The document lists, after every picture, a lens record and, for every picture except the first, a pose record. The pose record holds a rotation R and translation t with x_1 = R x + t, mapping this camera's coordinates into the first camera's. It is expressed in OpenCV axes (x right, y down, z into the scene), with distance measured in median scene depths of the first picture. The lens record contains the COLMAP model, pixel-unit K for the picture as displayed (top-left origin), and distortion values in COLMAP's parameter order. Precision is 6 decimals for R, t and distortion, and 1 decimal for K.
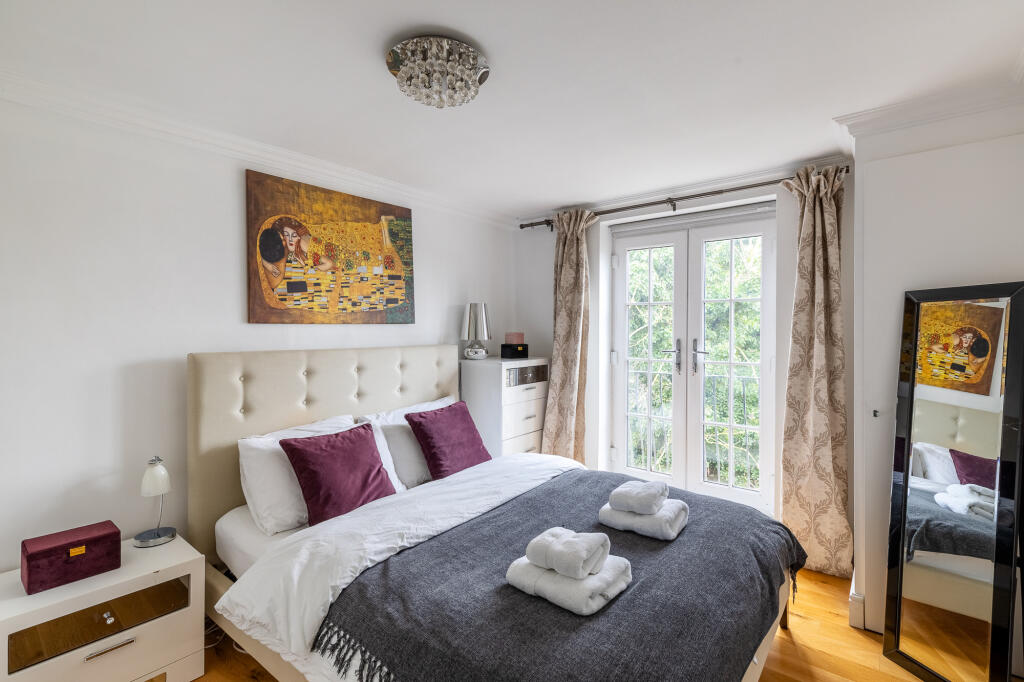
lens RADIAL K [[461.5, 0, 527.0], [0, 461.5, 329.9], [0, 0, 1]] dist [0.000334, -0.000200]
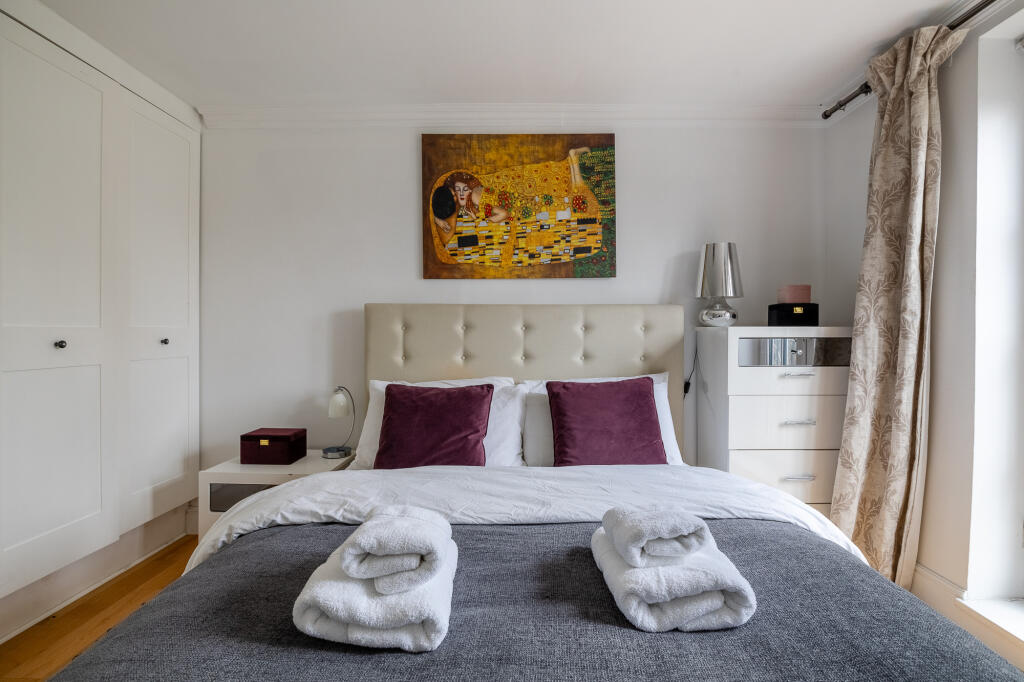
lens RADIAL K [[461.5, 0, 527.0], [0, 461.5, 329.9], [0, 0, 1]] dist [0.000334, -0.000200]
pose [[0.619960, 0.006075, -0.784610, 0.332796], [-0.000495, 0.999973, 0.007351, 0.083661], [0.784633, -0.004169, 0.619946, 0.459177]]
